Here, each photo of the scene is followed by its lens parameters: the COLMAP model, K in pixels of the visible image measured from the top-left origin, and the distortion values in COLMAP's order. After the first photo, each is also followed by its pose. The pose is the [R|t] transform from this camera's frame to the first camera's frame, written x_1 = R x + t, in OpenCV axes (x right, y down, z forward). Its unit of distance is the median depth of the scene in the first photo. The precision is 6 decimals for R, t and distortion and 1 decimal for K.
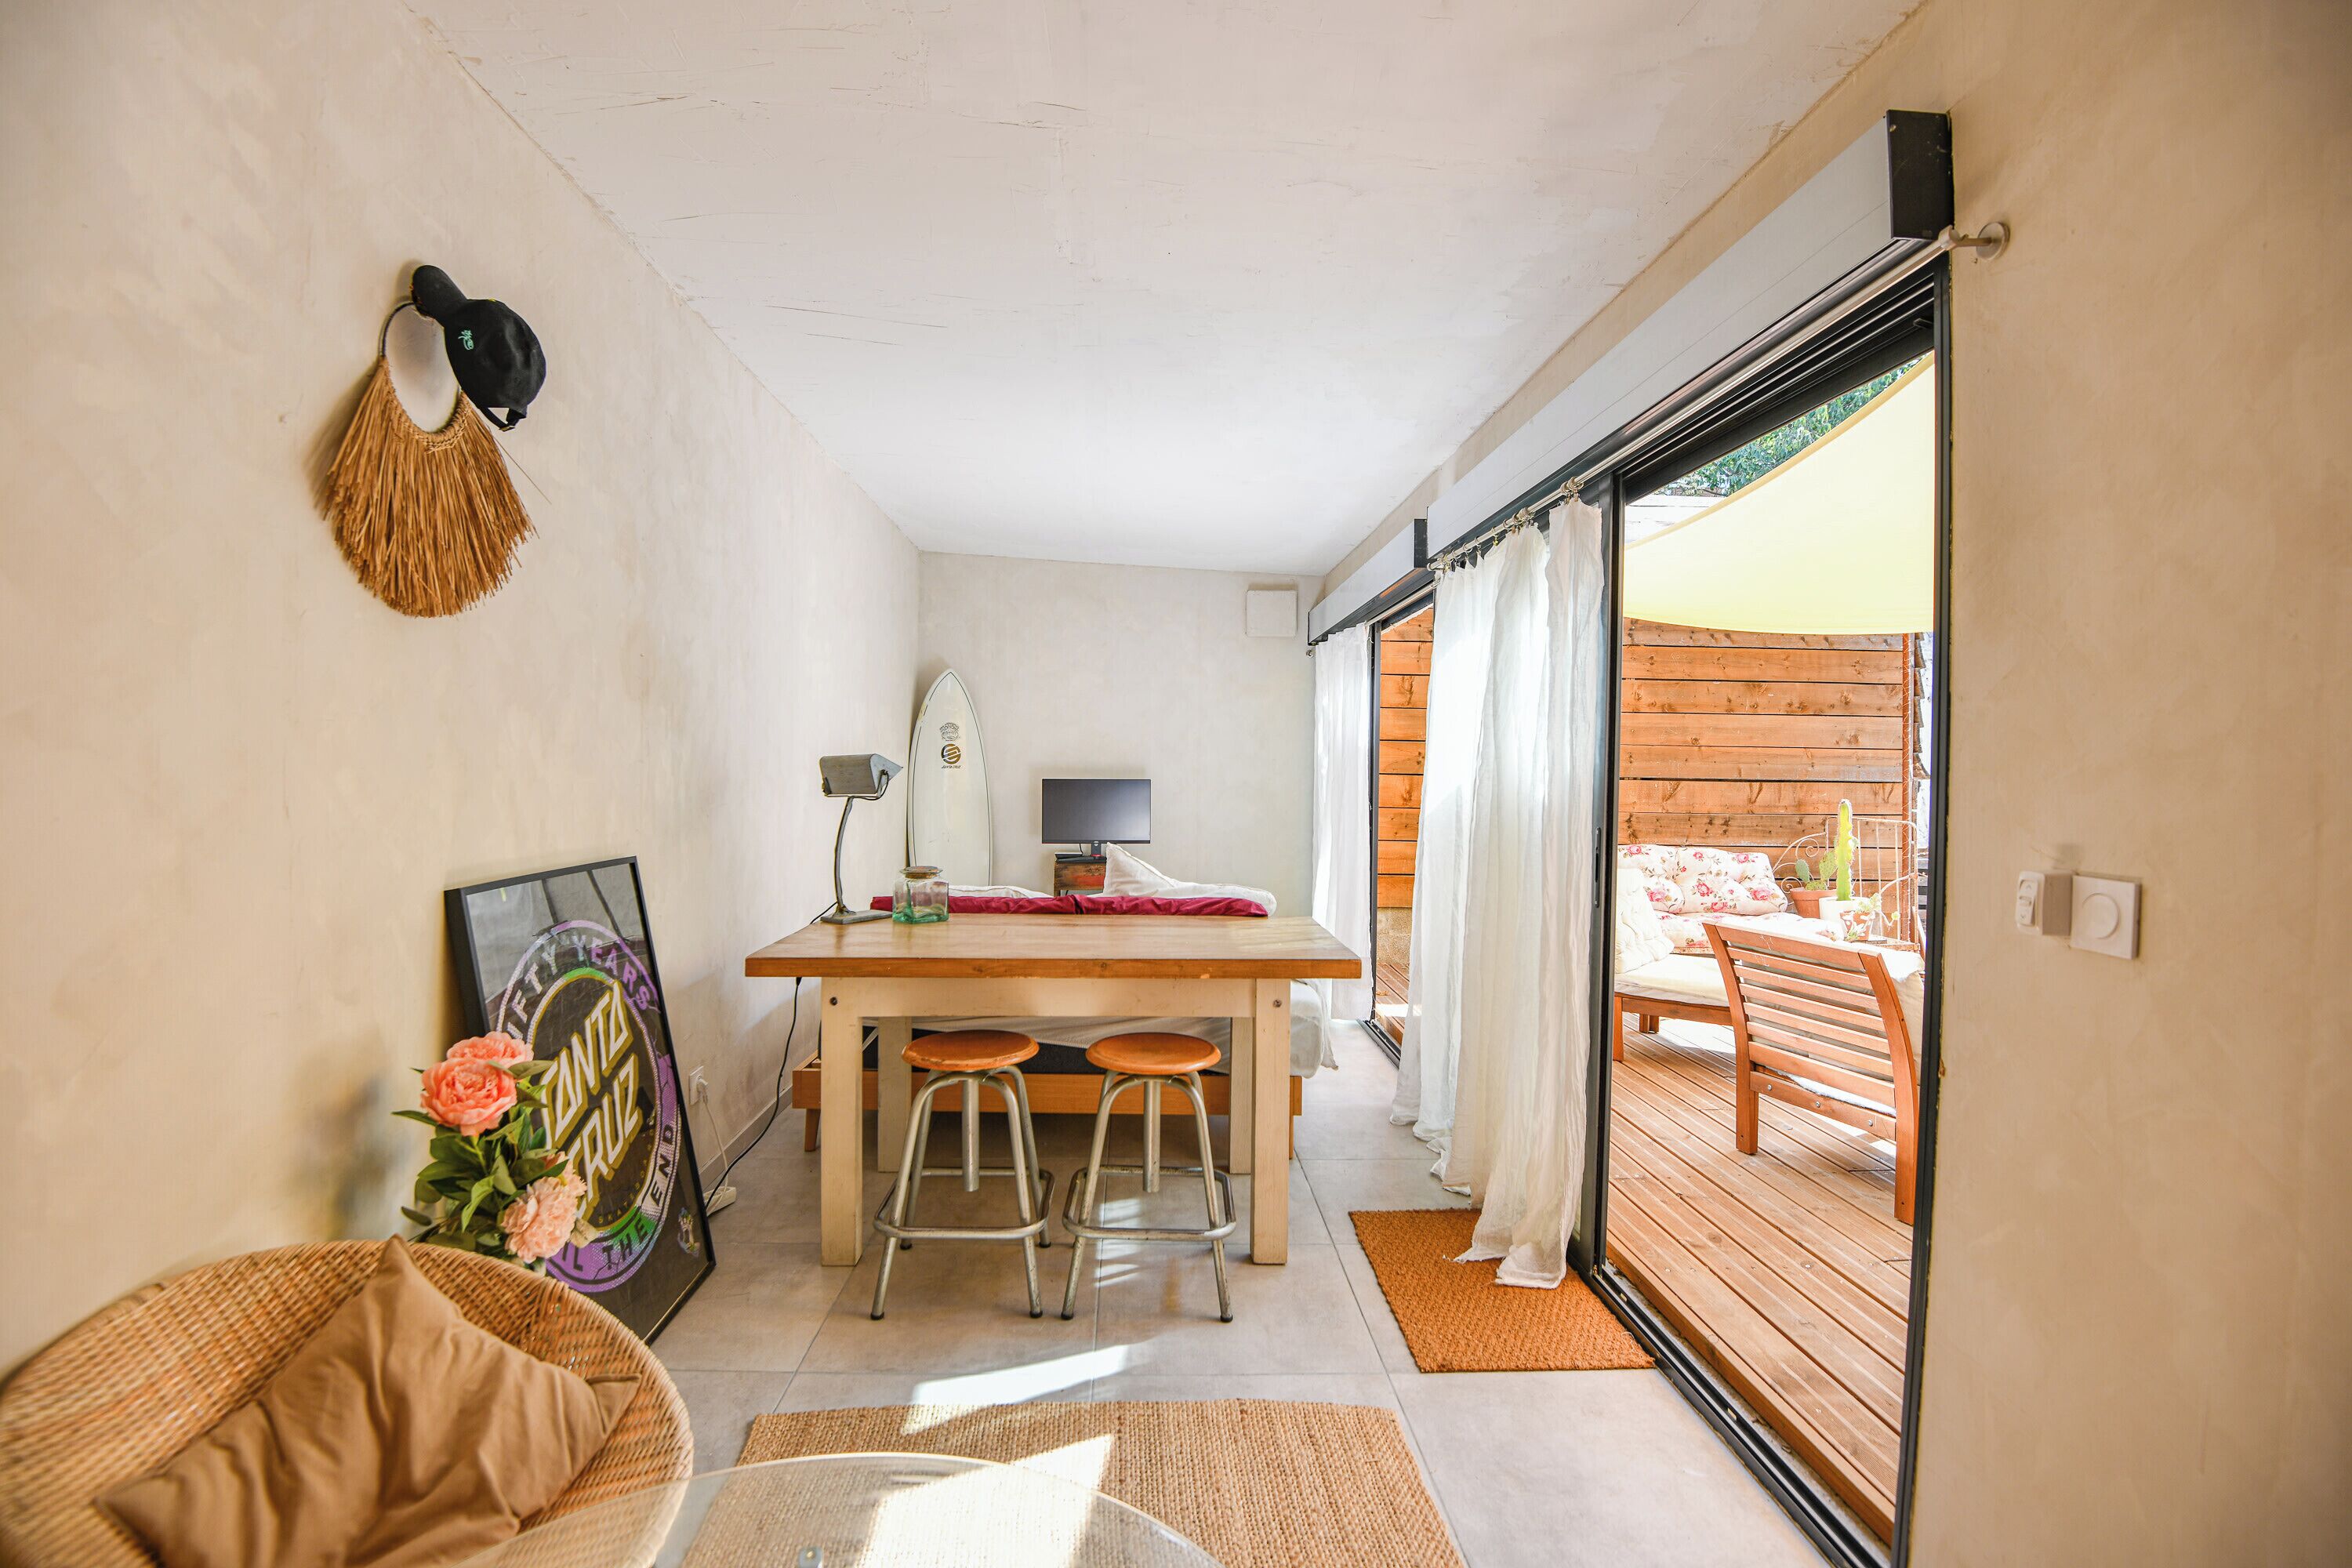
lens RADIAL K [[1088.2, 0, 1165.0], [0, 1088.2, 768.0], [0, 0, 1]] dist [-0.003739, -0.024762]
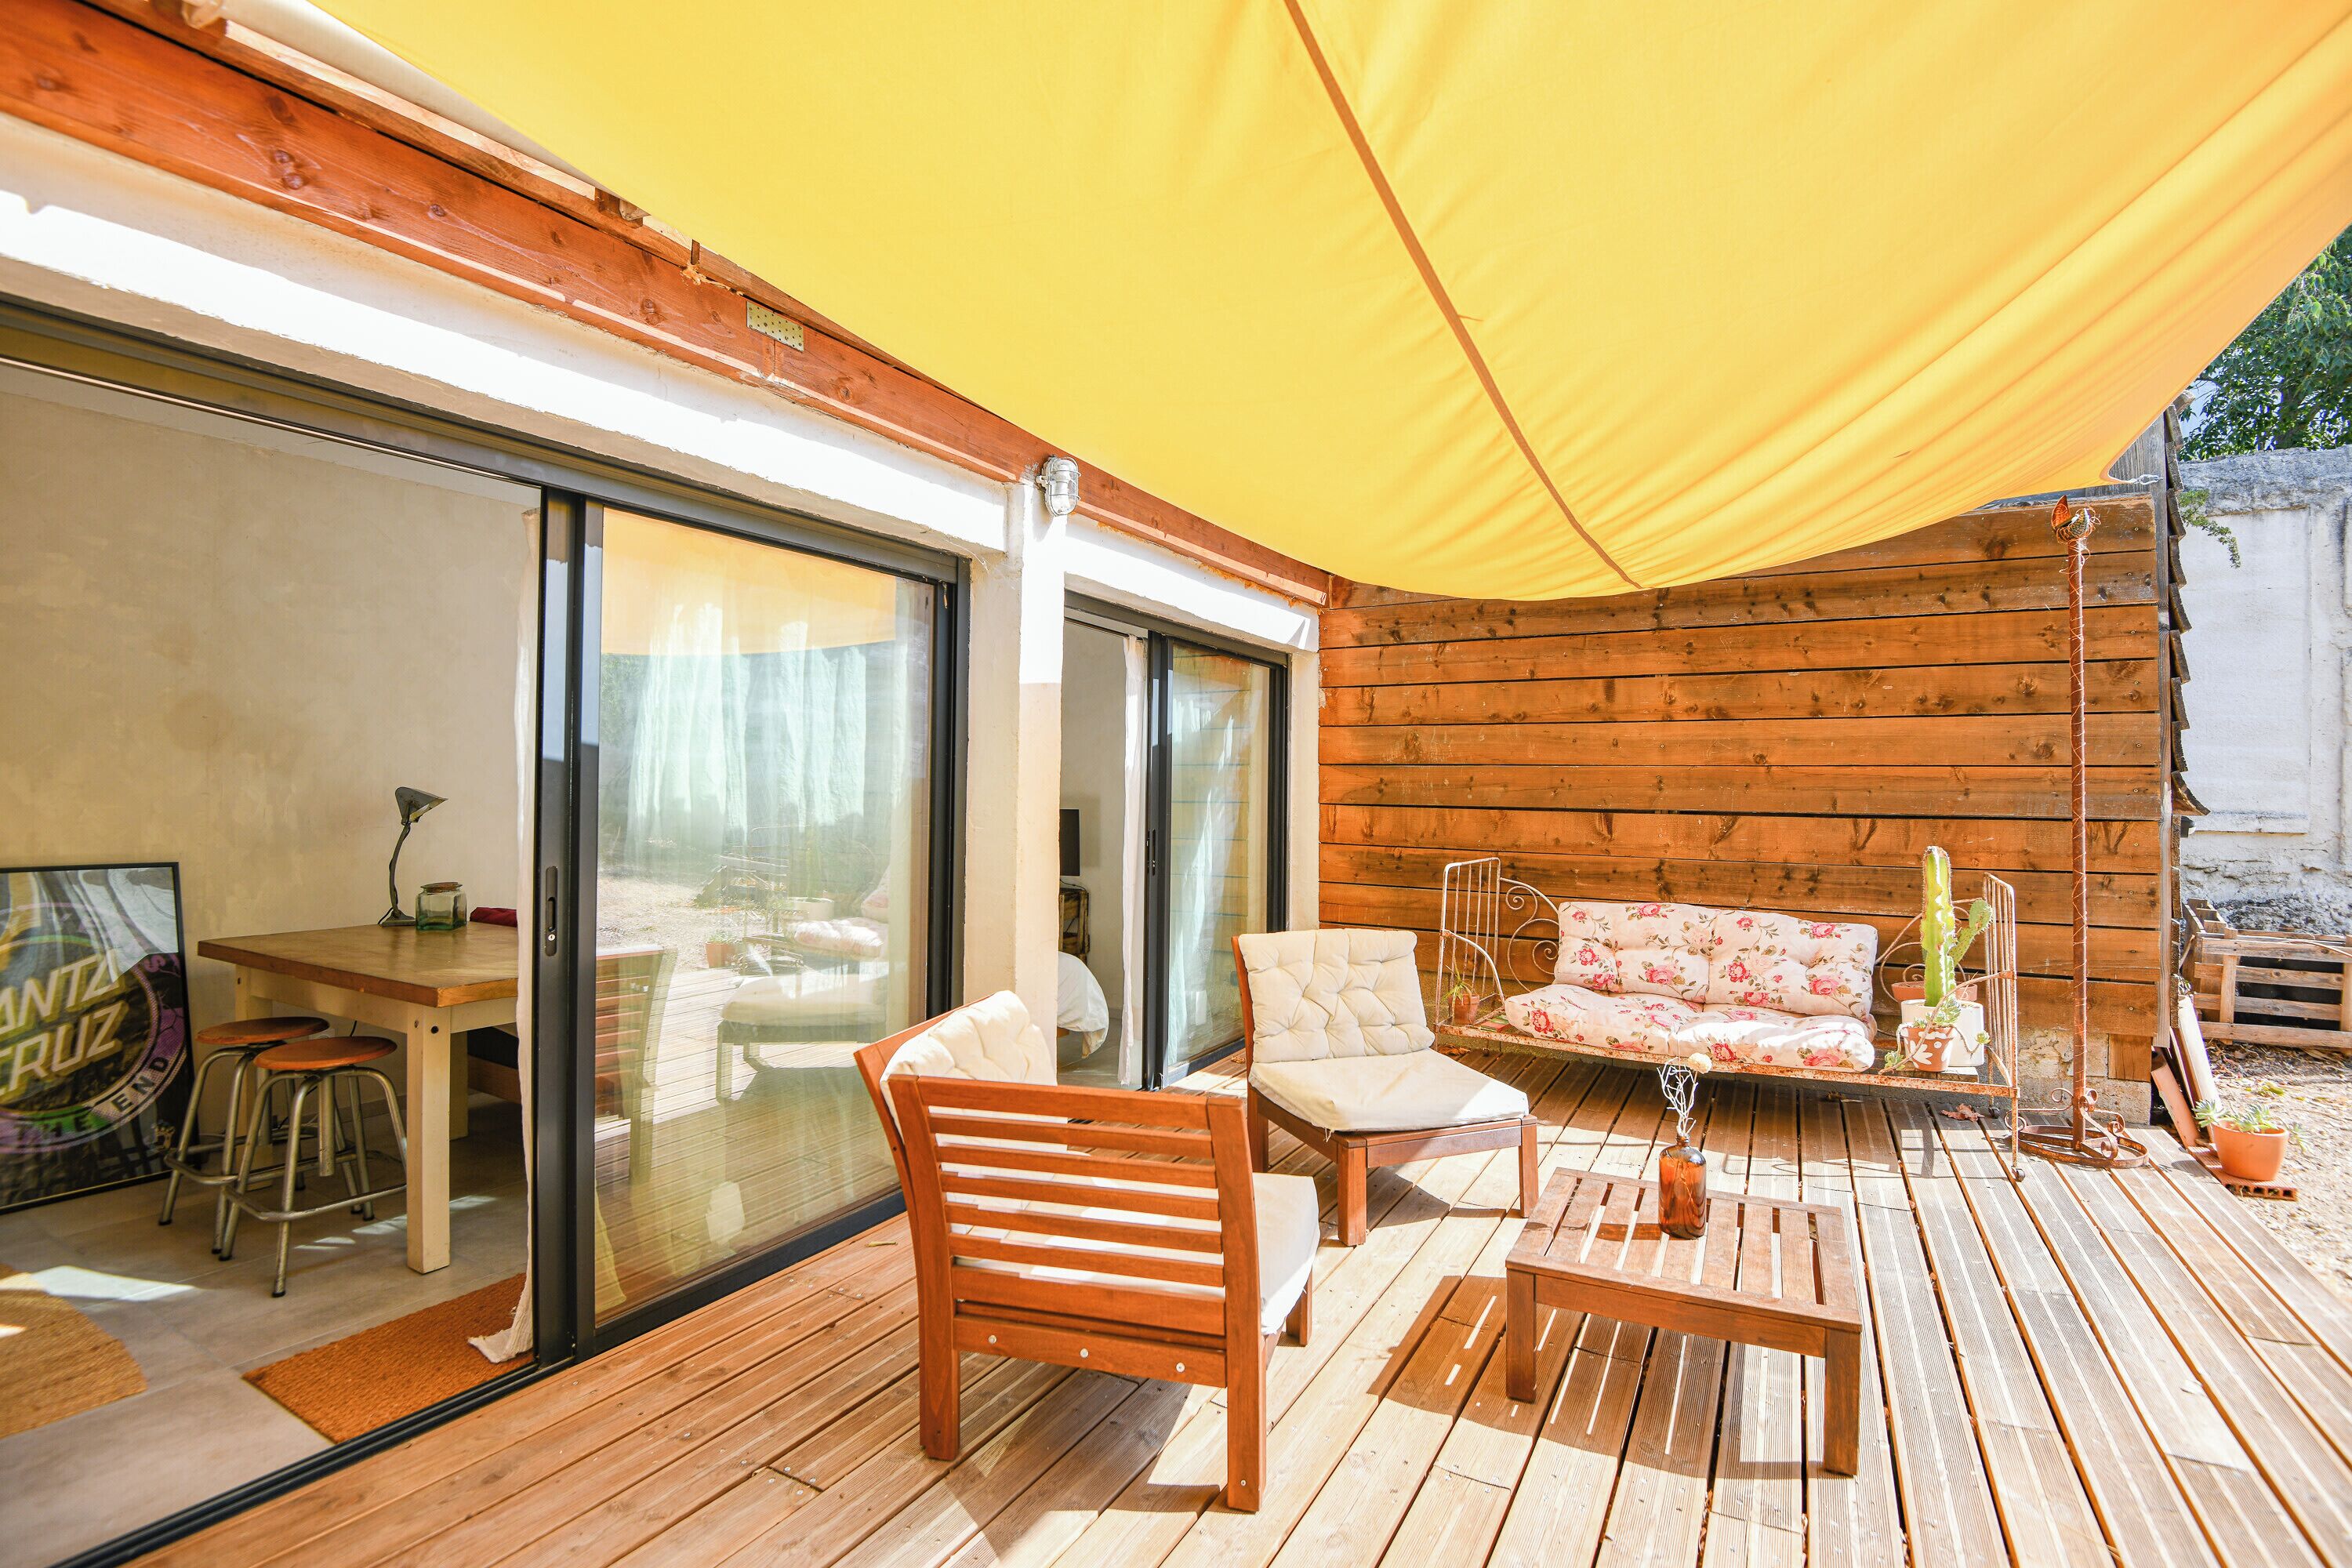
lens RADIAL K [[1110.3, 0, 1168.6], [0, 1110.3, 768.4], [0, 0, 1]] dist [-0.013691, -0.013118]
pose [[0.853193, -0.014426, -0.521396, 0.534409], [0.000386, 0.999635, -0.027027, 0.000432], [0.521595, 0.022858, 0.852887, 0.195029]]
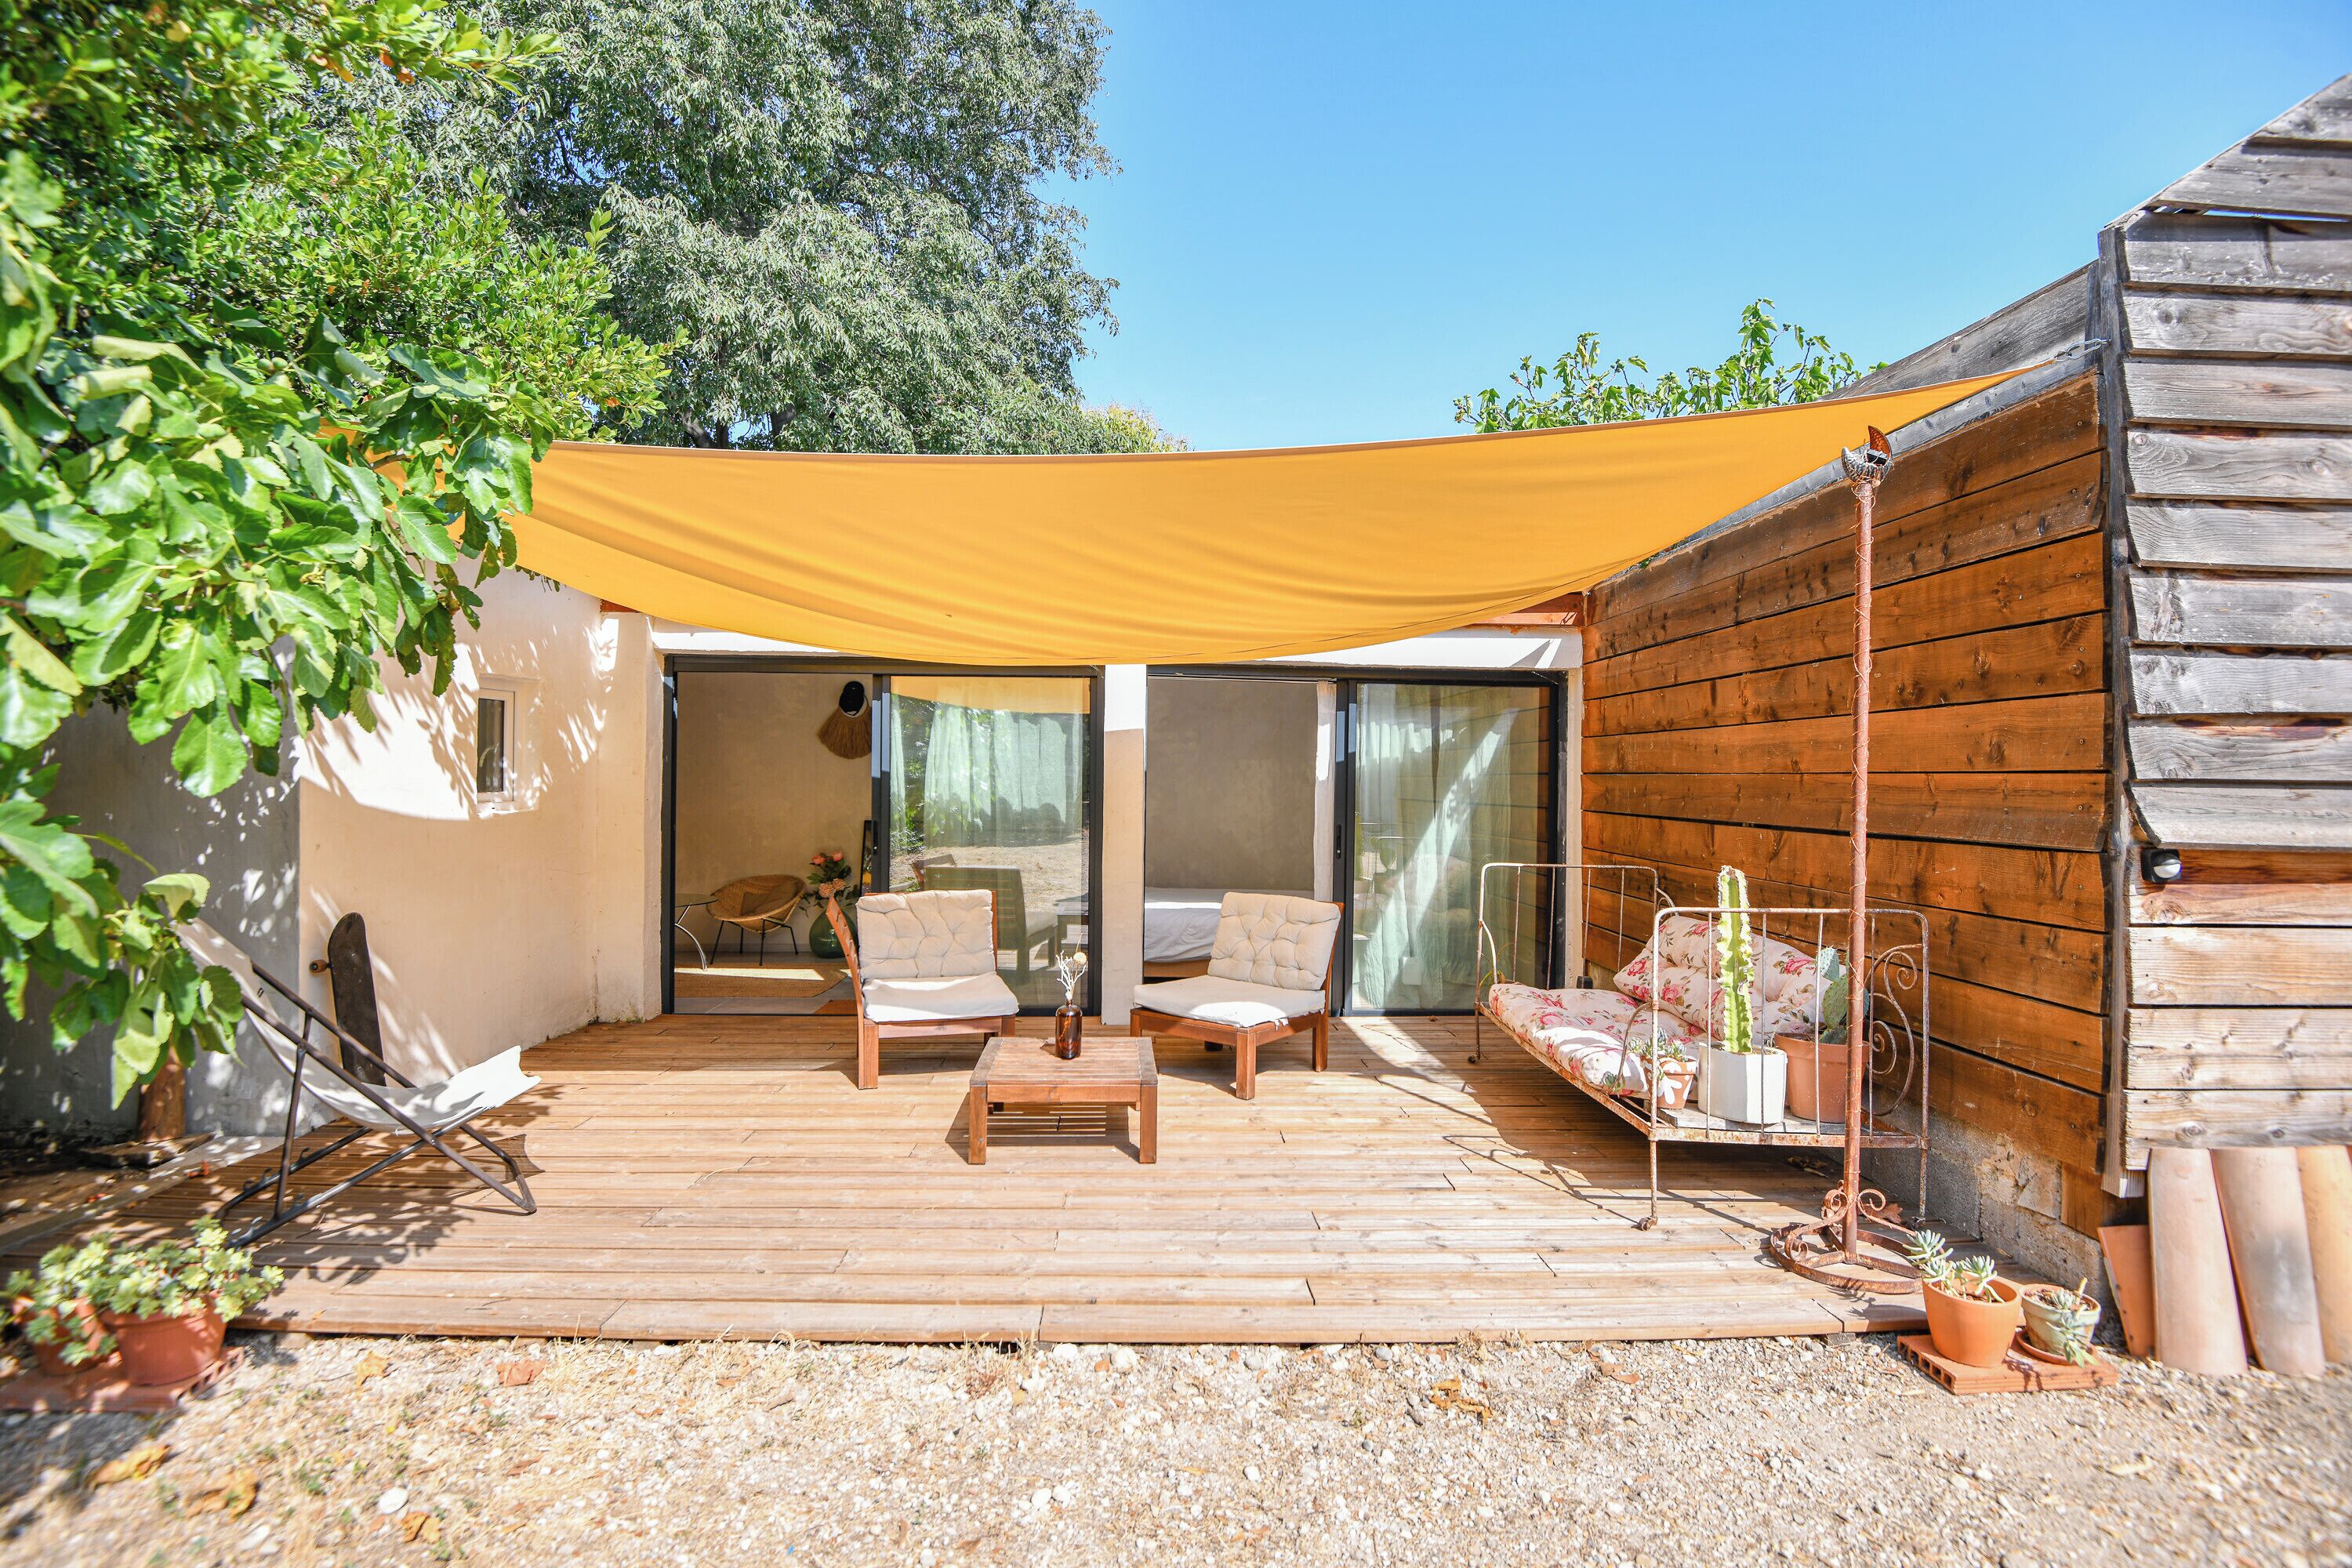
lens RADIAL K [[1088.2, 0, 1165.0], [0, 1088.2, 768.0], [0, 0, 1]] dist [-0.003739, -0.024762]
pose [[-0.001660, -0.022756, -0.999740, 1.091998], [-0.018772, 0.999566, -0.022721, -0.002911], [0.999822, 0.018729, -0.002086, 0.651063]]
